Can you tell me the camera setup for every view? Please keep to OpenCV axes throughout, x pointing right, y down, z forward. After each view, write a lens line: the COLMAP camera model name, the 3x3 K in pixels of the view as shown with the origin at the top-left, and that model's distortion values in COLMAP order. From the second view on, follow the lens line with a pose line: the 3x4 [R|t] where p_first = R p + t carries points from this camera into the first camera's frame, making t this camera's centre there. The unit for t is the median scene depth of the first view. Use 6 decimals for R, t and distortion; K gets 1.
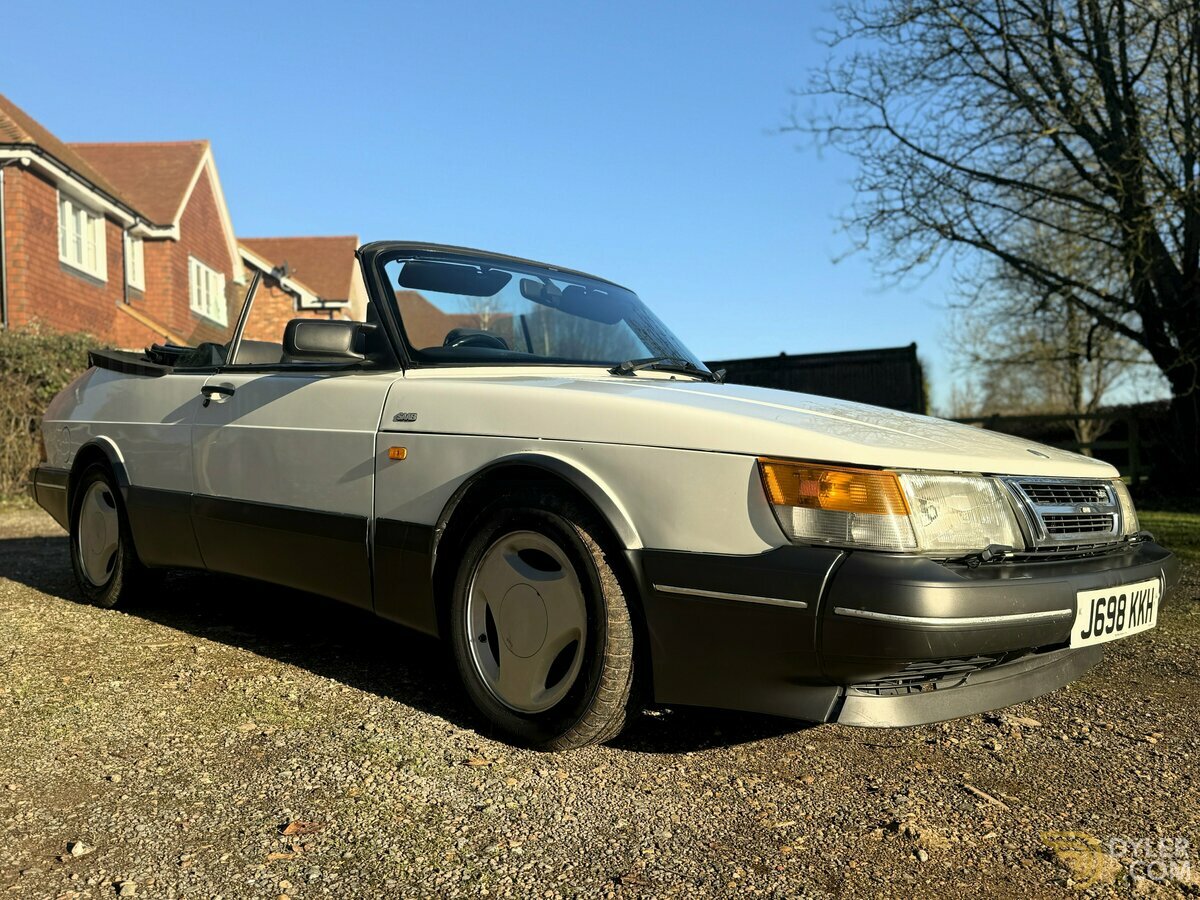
lens RADIAL K [[1034.9, 0, 561.6], [0, 1034.9, 445.0], [0, 0, 1]] dist [0.045039, -0.082570]
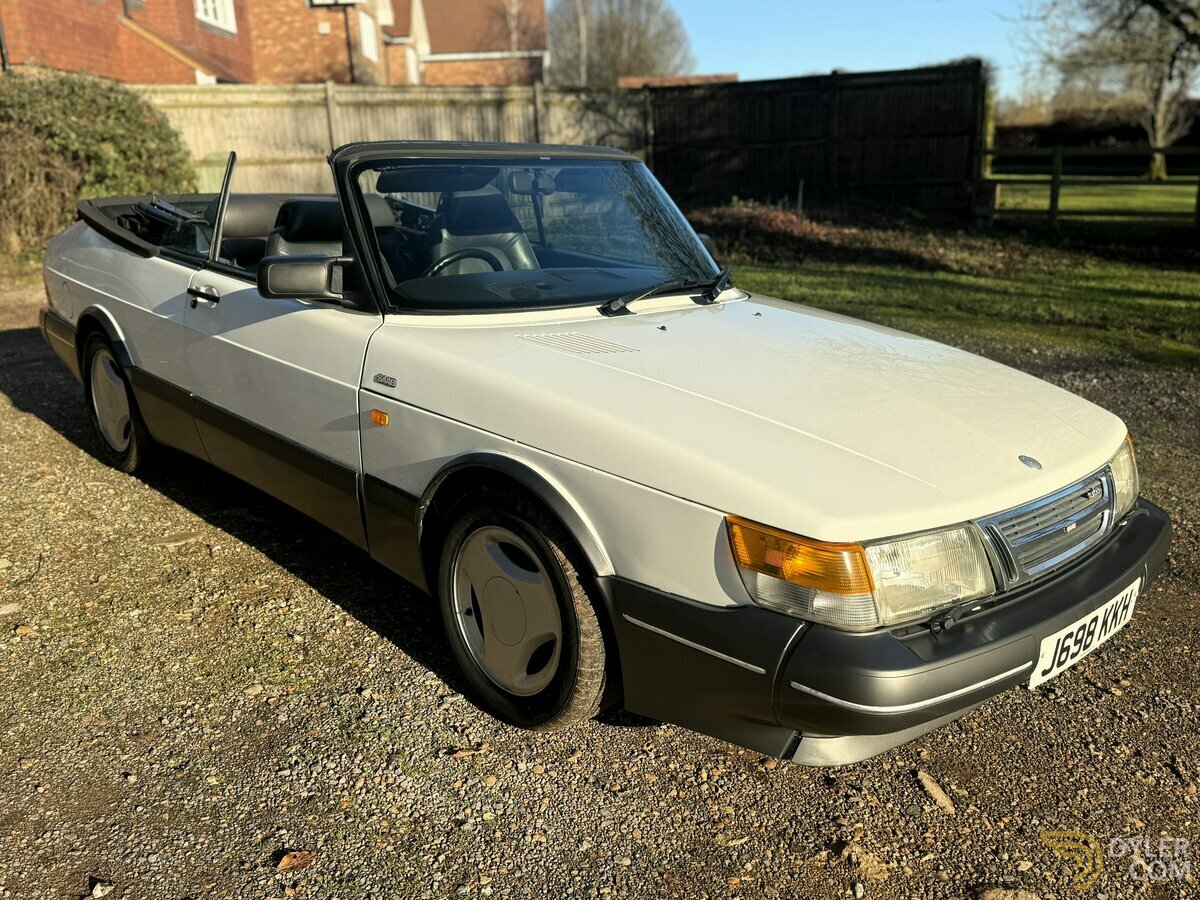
lens RADIAL K [[1034.9, 0, 561.6], [0, 1034.9, 445.0], [0, 0, 1]] dist [0.045039, -0.082570]
pose [[0.998986, -0.002634, -0.044947, 0.067789], [0.016283, 0.951847, 0.306140, -0.307224], [0.041976, -0.306562, 0.950925, 0.072288]]
